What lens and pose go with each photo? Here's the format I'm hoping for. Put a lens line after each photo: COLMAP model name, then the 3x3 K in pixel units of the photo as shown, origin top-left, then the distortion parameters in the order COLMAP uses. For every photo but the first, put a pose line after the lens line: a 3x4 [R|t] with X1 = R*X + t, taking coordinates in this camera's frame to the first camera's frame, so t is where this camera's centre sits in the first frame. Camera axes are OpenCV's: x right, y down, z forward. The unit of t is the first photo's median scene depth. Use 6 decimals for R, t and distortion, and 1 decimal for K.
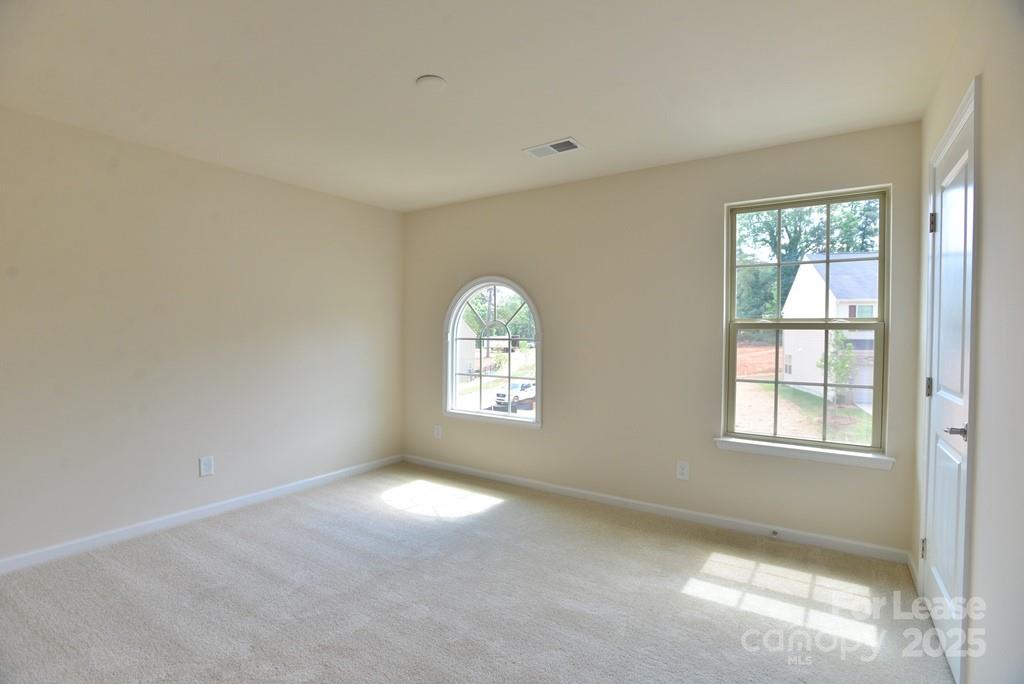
lens RADIAL K [[504.4, 0, 510.2], [0, 504.4, 348.9], [0, 0, 1]] dist [-0.002652, 0.000838]
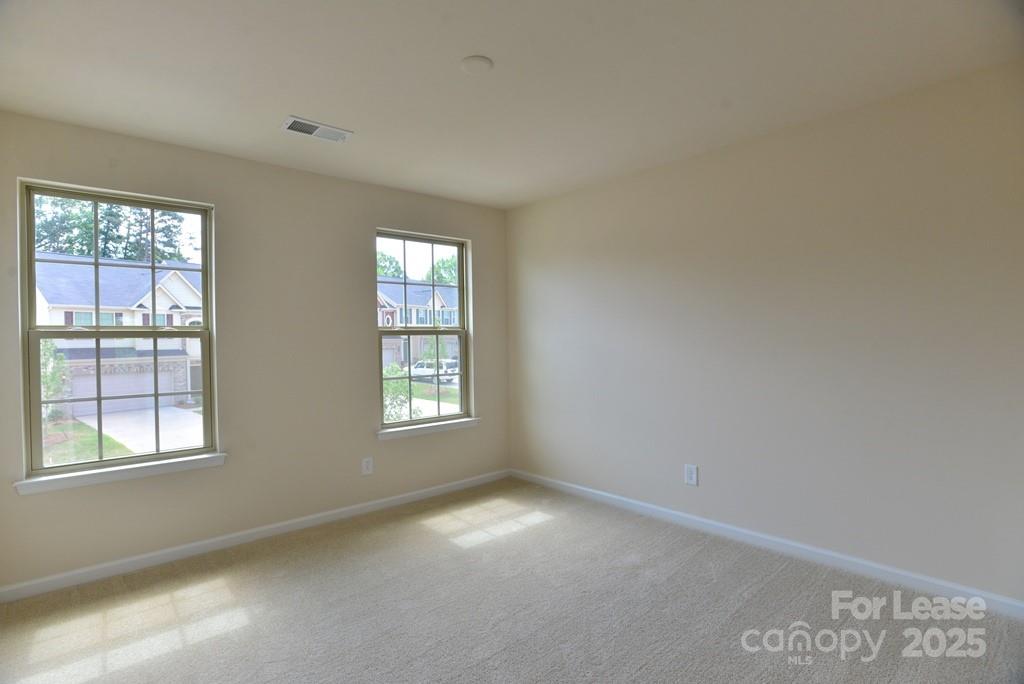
lens RADIAL K [[504.4, 0, 508.9], [0, 504.4, 336.3], [0, 0, 1]] dist [-0.002652, 0.000838]
pose [[0.285138, -0.007032, 0.958461, -0.102478], [0.046823, 0.998881, -0.006602, -0.002420], [-0.957342, 0.046761, 0.285148, 0.067638]]
